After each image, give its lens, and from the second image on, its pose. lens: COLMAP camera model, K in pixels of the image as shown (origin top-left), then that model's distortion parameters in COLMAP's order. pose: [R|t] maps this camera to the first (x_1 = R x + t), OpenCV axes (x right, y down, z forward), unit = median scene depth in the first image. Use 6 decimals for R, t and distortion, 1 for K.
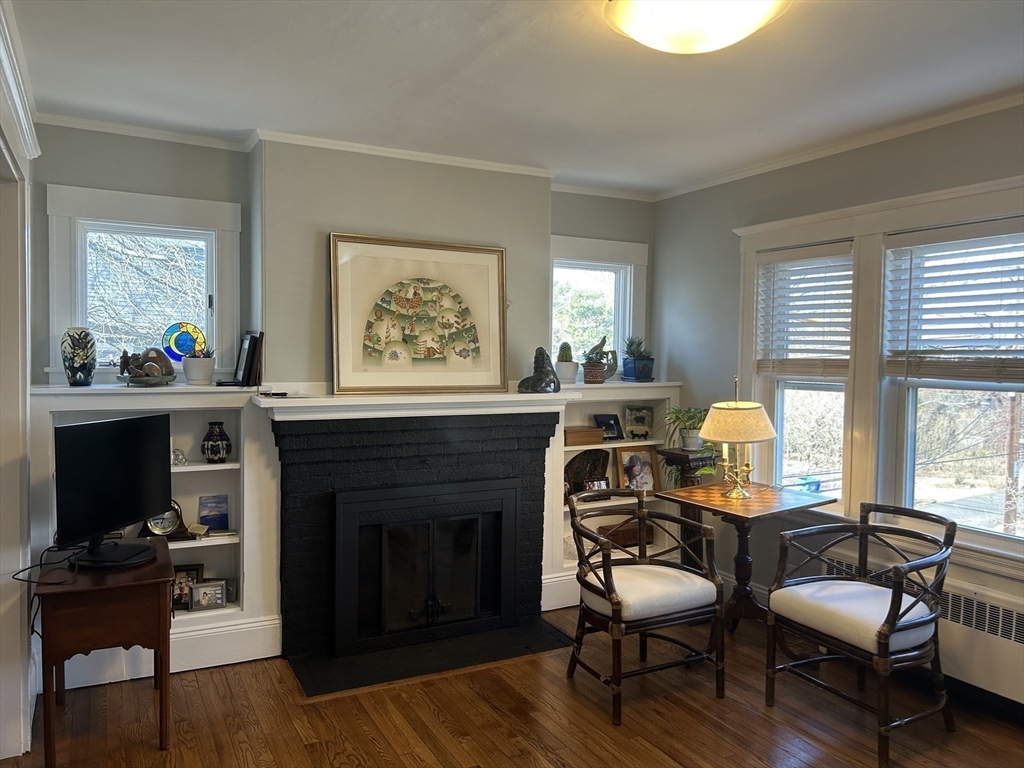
lens RADIAL K [[768.3, 0, 512.0], [0, 768.3, 384.0], [0, 0, 1]] dist [0.072098, -0.043436]
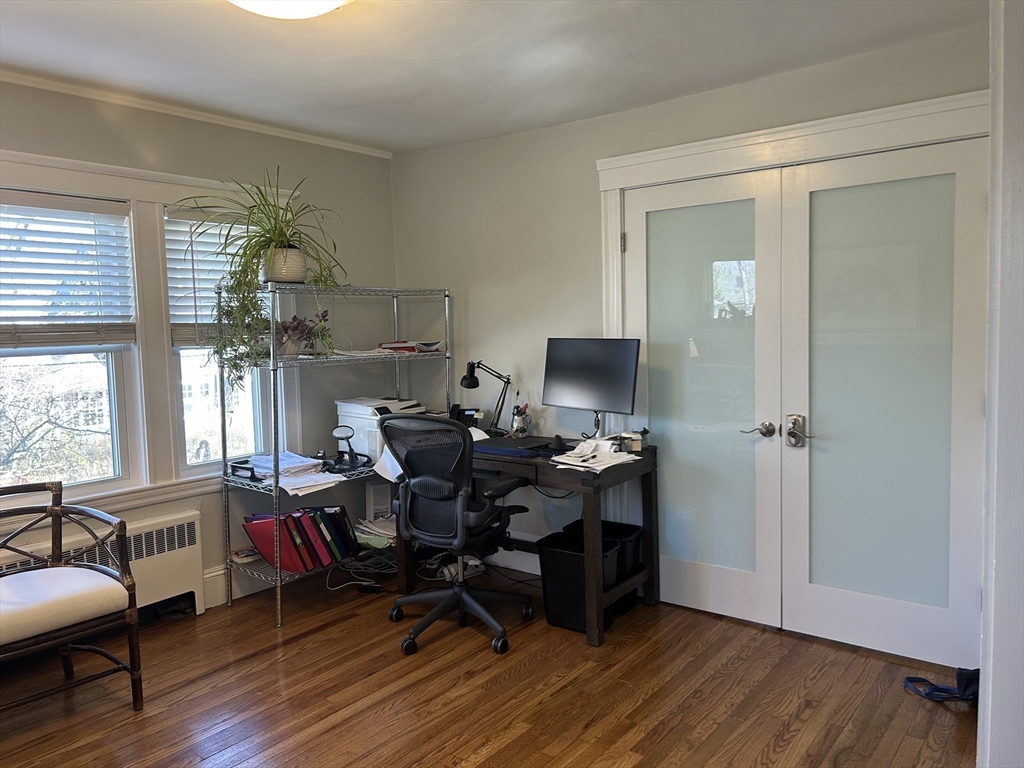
lens RADIAL K [[775.2, 0, 517.5], [0, 775.2, 382.6], [0, 0, 1]] dist [0.050282, -0.049644]
pose [[-0.415398, -0.080270, 0.906091, -0.654171], [0.052968, 0.992274, 0.112188, -0.043085], [-0.908096, 0.094597, -0.407937, 0.943194]]
